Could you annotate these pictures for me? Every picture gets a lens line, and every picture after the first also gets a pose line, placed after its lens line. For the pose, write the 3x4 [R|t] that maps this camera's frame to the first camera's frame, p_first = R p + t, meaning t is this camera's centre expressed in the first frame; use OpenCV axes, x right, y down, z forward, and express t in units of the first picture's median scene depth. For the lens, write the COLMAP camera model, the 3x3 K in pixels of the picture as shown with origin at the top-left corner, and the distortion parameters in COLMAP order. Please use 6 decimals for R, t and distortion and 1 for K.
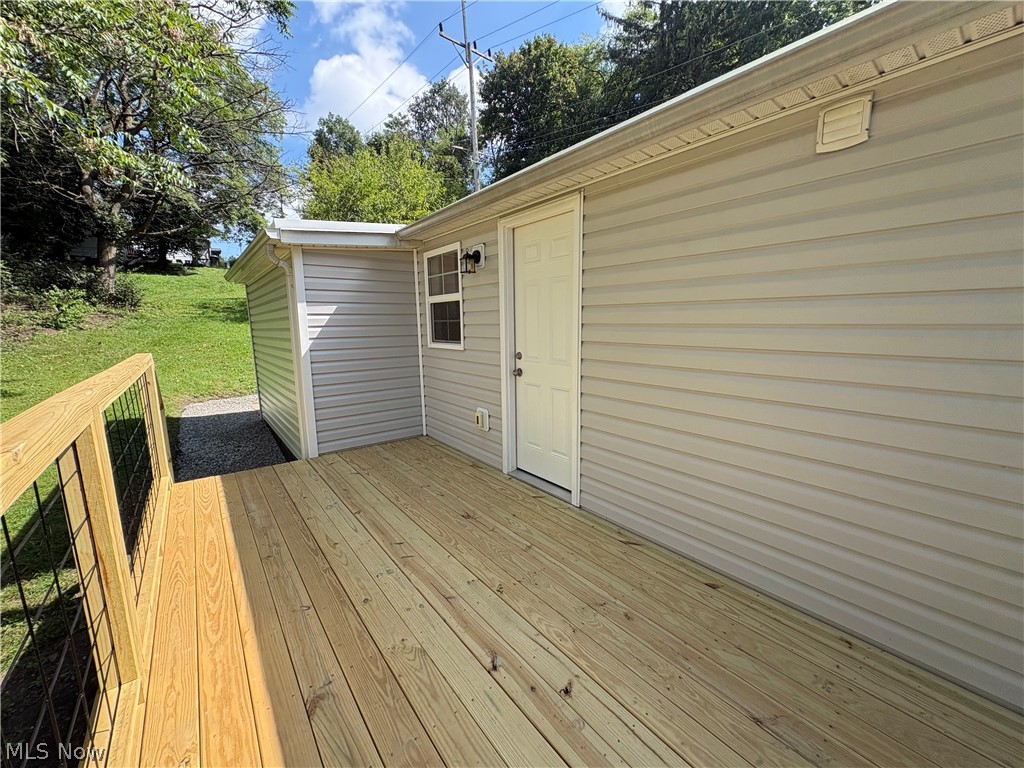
lens RADIAL K [[405.9, 0, 512.0], [0, 405.9, 384.0], [0, 0, 1]] dist [0.003632, 0.000185]
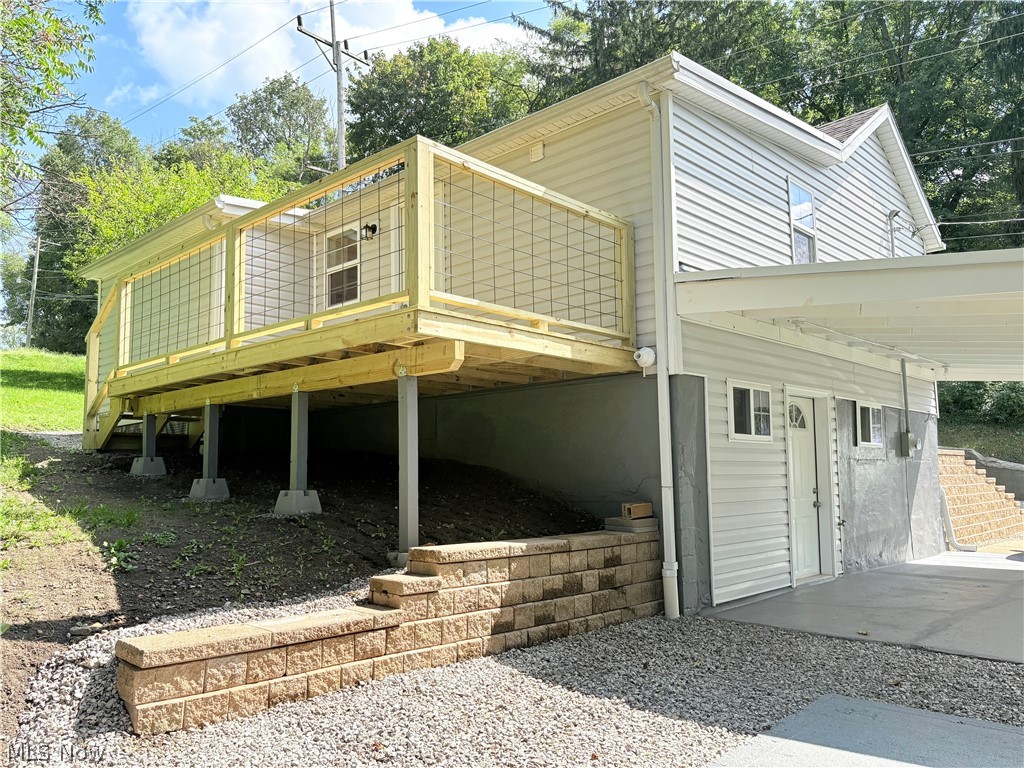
lens RADIAL K [[769.6, 0, 500.8], [0, 769.6, 388.8], [0, 0, 1]] dist [0.045379, -0.044224]
pose [[0.989479, 0.018638, 0.143468, -0.003608], [0.020018, 0.964491, -0.263357, 0.102385], [-0.143282, 0.263458, 0.953971, -0.156331]]
